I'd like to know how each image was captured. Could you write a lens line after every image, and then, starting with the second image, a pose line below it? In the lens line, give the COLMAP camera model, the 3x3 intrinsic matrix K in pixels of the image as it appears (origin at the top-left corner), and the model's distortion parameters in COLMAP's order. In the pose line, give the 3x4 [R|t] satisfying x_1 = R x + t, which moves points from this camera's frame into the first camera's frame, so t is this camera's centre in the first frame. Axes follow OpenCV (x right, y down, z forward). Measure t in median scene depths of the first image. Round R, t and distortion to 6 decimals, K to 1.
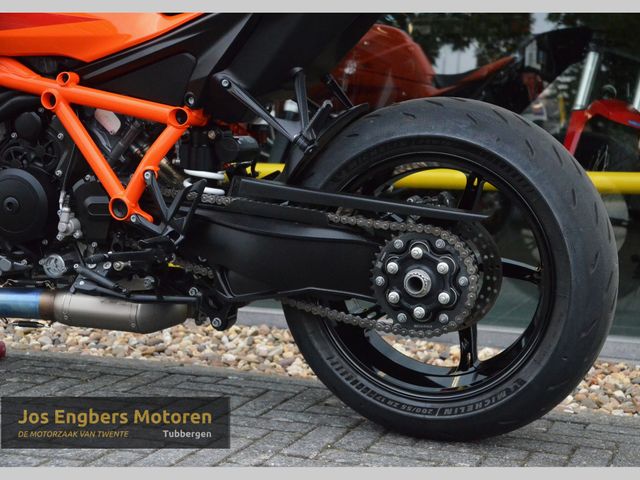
lens RADIAL K [[989.3, 0, 363.6], [0, 989.3, 238.6], [0, 0, 1]] dist [0.205035, 0.110758]
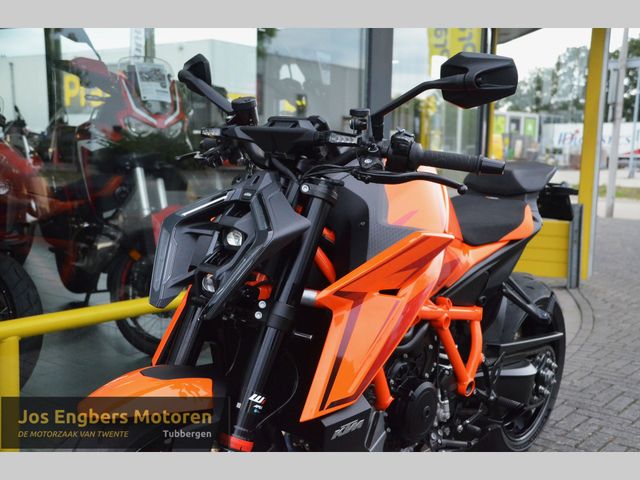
lens RADIAL K [[767.9, 0, 359.4], [0, 767.9, 240.5], [0, 0, 1]] dist [-0.001779, 0.015284]
pose [[0.292986, -0.127967, 0.947514, -1.251176], [0.055960, 0.991599, 0.116618, -0.359778], [-0.954478, 0.018855, 0.297686, 0.812405]]
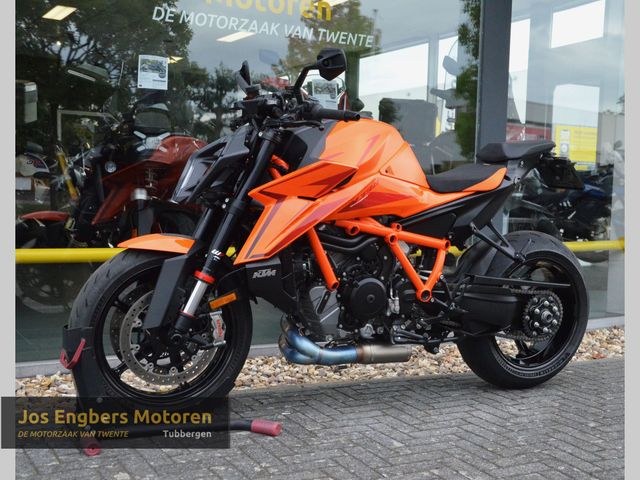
lens RADIAL K [[896.9, 0, 372.8], [0, 896.9, 240.8], [0, 0, 1]] dist [0.018504, 0.366724]
pose [[0.645670, -0.051329, 0.761890, -1.556358], [0.045740, 0.998546, 0.028510, -0.181686], [-0.762246, 0.016441, 0.647079, -0.012230]]
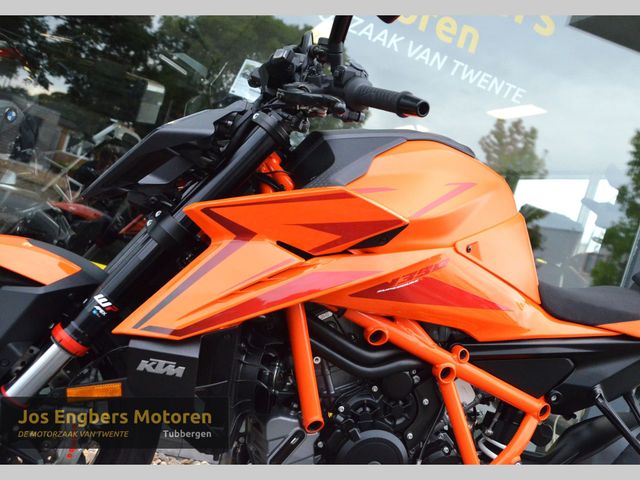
lens RADIAL K [[767.9, 0, 359.4], [0, 767.9, 240.5], [0, 0, 1]] dist [-0.001779, 0.015284]
pose [[0.751901, 0.229840, 0.617915, -0.864518], [-0.241772, 0.968093, -0.065896, -0.192613], [-0.613345, -0.099847, 0.783478, 0.479298]]
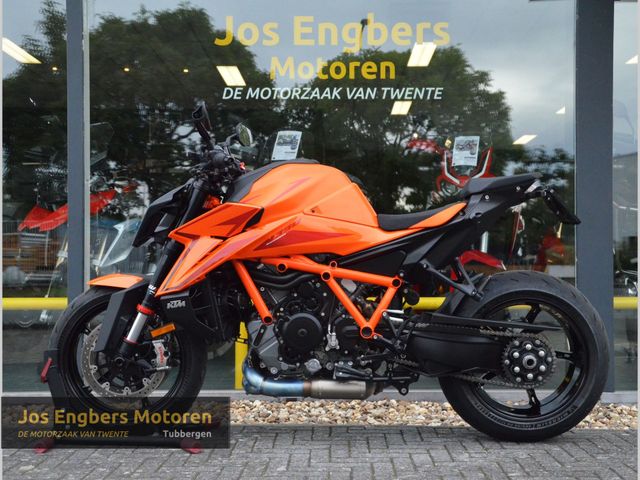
lens RADIAL K [[904.7, 0, 328.2], [0, 904.7, 251.4], [0, 0, 1]] dist [-0.006442, 0.930417]
pose [[0.942947, -0.020045, 0.332339, -0.863778], [0.049397, 0.995561, -0.080109, -0.047813], [-0.329258, 0.091955, 0.939752, -0.586773]]
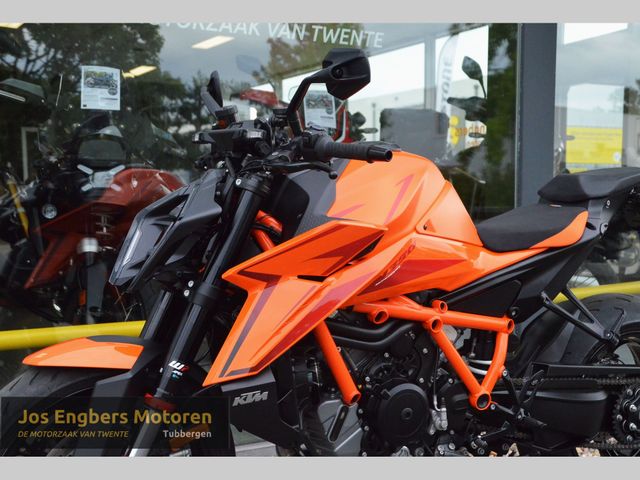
lens RADIAL K [[919.5, 0, 362.5], [0, 919.5, 257.0], [0, 0, 1]] dist [0.018622, 0.481329]
pose [[0.643436, -0.077399, 0.761577, -1.224174], [0.075771, 0.996429, 0.037251, -0.269468], [-0.761741, 0.033736, 0.647003, 0.332408]]
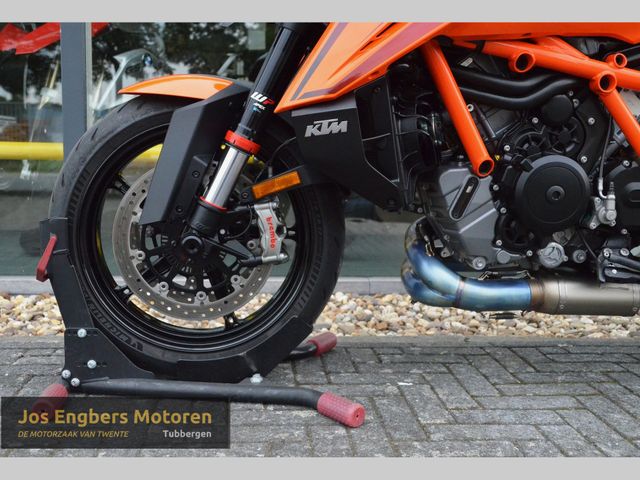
lens RADIAL K [[717.6, 0, 307.3], [0, 717.6, 236.8], [0, 0, 1]] dist [-0.057363, 0.198068]
pose [[0.911459, -0.054379, 0.407780, -0.848411], [0.035062, 0.997887, 0.054702, -0.038677], [-0.409893, -0.035561, 0.911440, 0.496100]]
